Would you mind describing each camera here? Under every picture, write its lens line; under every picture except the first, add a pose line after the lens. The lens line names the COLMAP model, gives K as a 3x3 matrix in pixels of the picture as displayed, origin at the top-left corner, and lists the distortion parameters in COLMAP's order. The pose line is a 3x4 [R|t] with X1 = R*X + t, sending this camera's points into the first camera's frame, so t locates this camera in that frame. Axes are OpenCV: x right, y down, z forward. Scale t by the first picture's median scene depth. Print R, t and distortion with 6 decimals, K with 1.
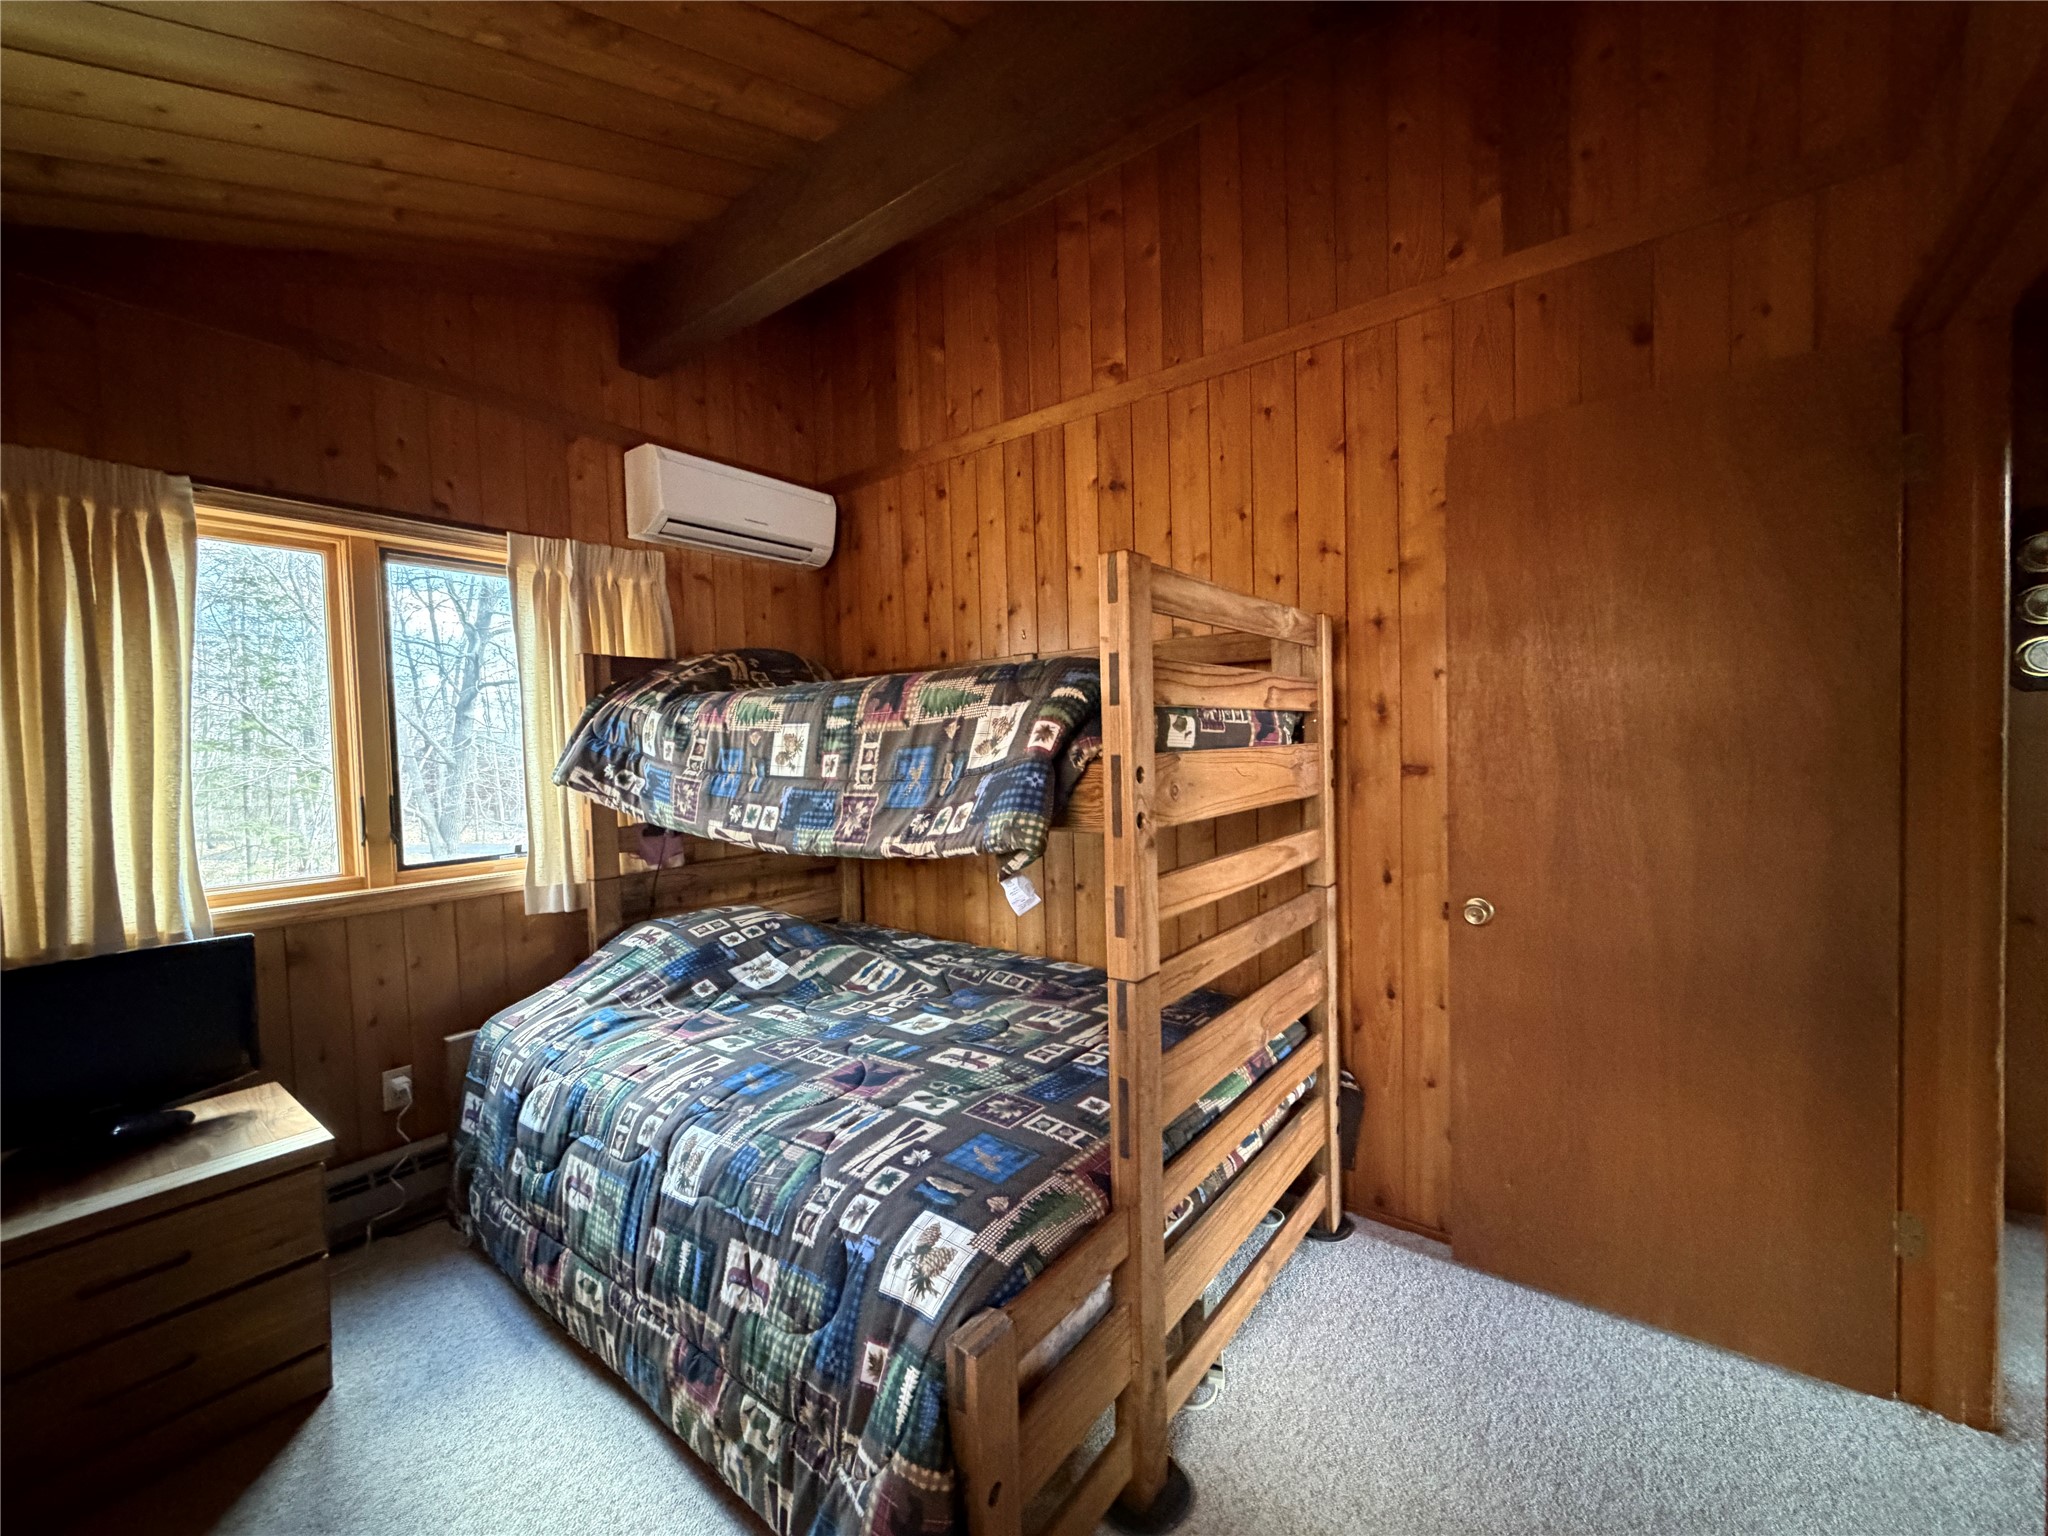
lens RADIAL K [[812.8, 0, 1020.6], [0, 812.8, 771.6], [0, 0, 1]] dist [-0.000860, -0.000192]
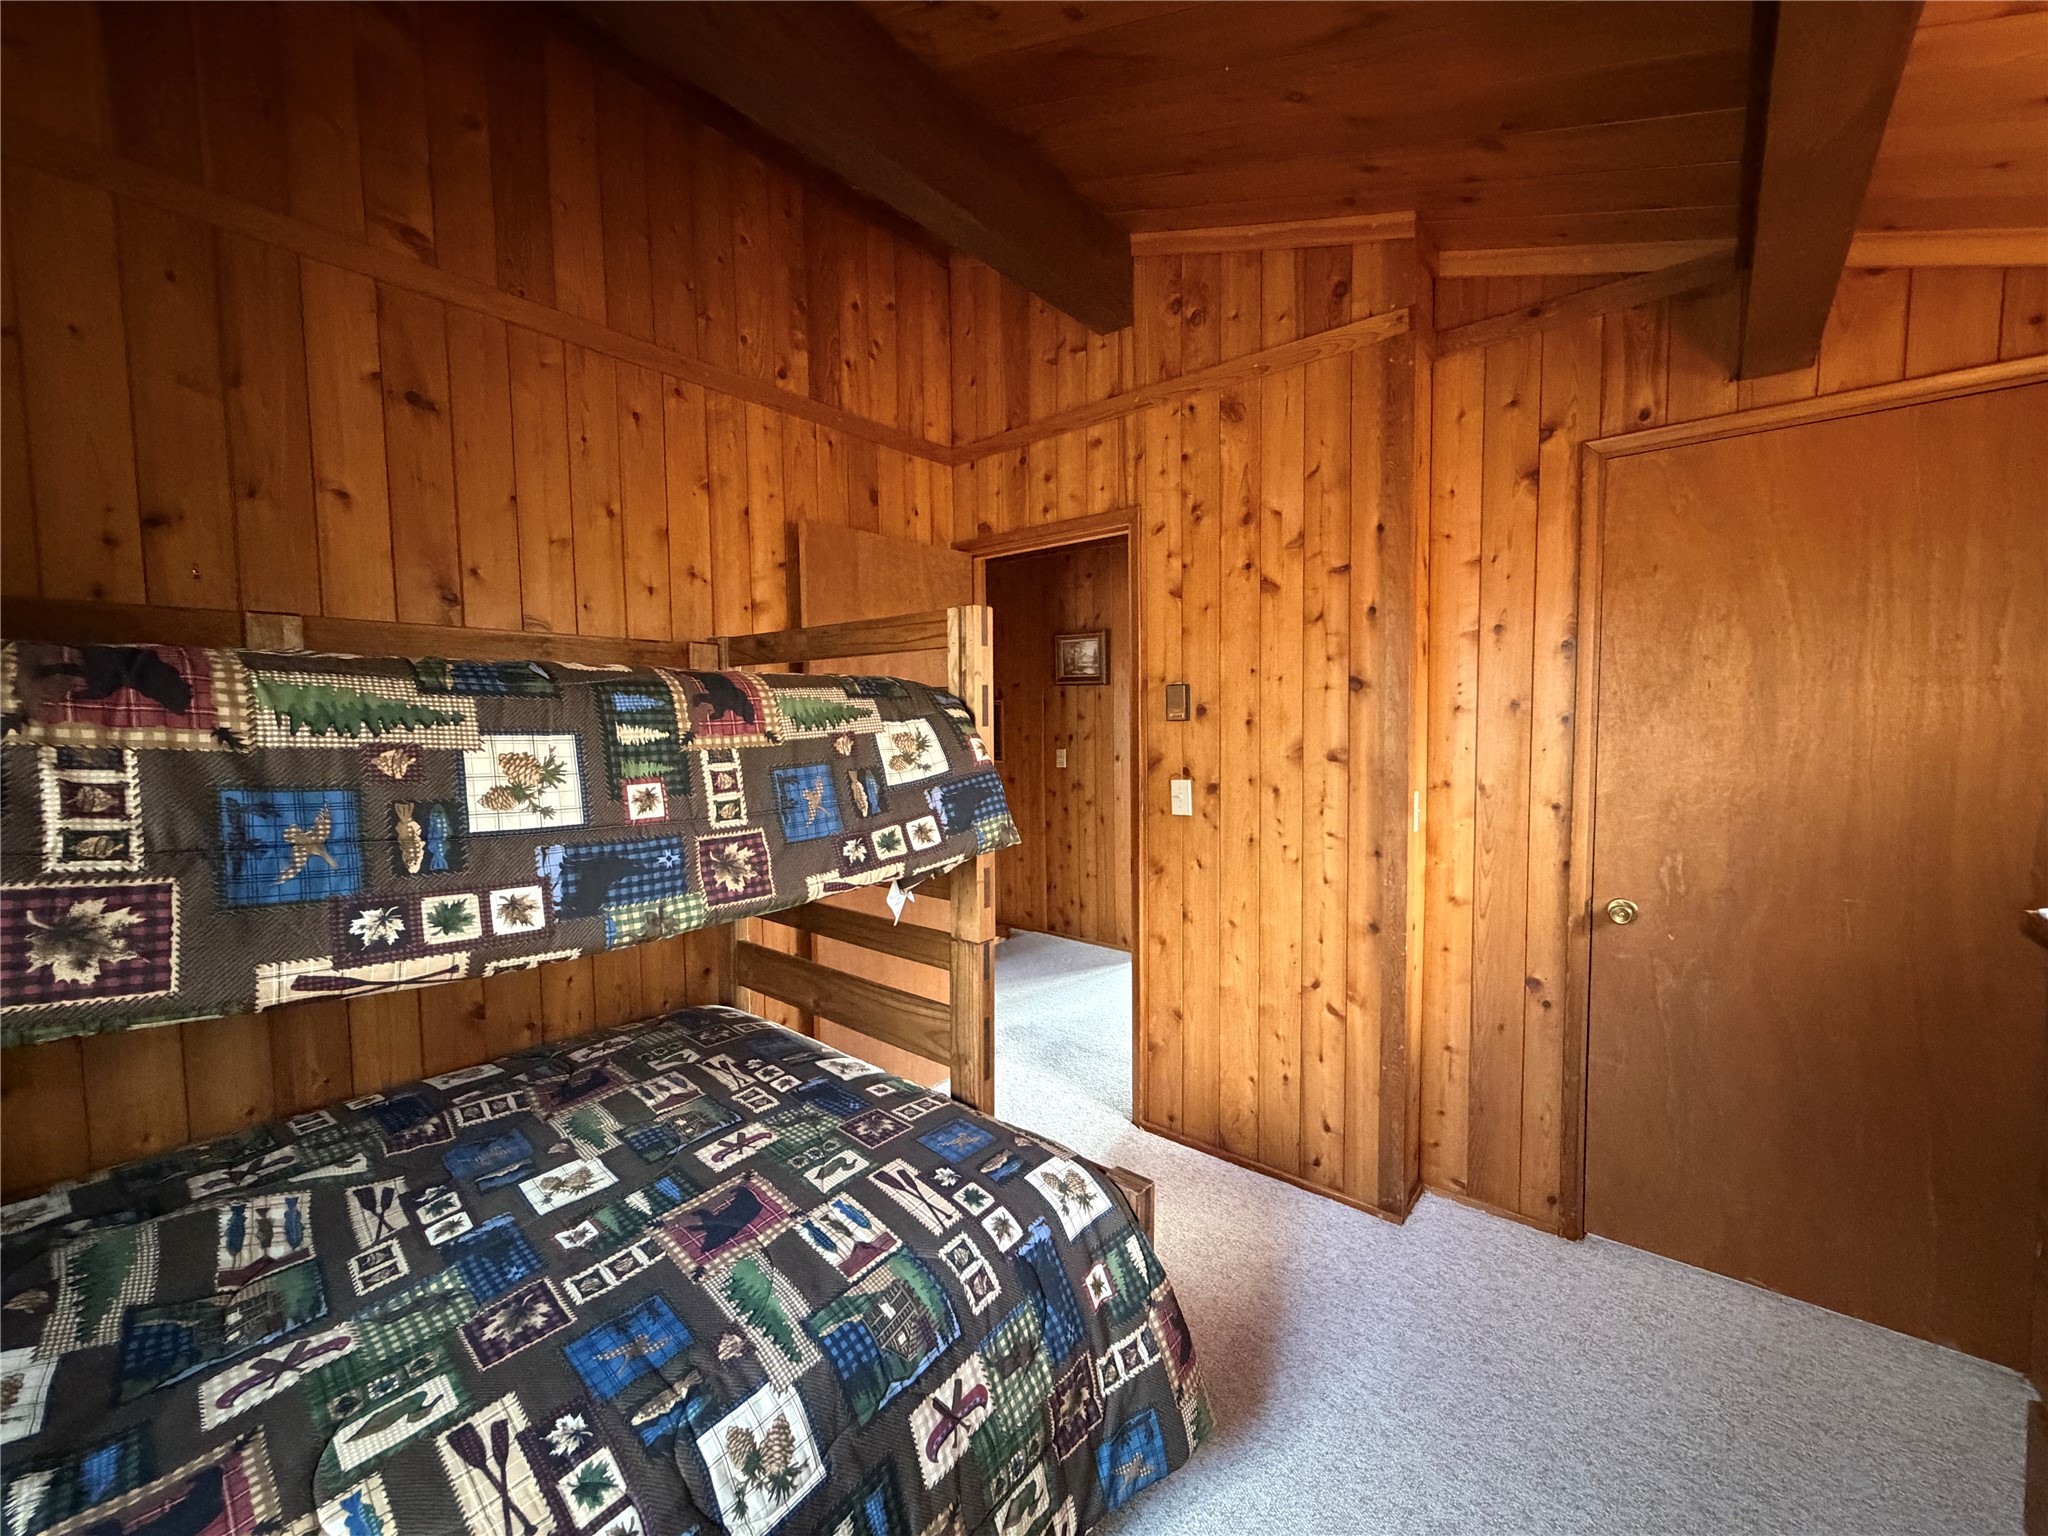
lens RADIAL K [[812.8, 0, 1020.6], [0, 812.8, 771.6], [0, 0, 1]] dist [-0.000860, -0.000192]
pose [[0.044643, -0.038117, 0.998276, -0.805289], [0.043998, 0.998377, 0.036153, -0.037918], [-0.998034, 0.042308, 0.046248, 0.618818]]
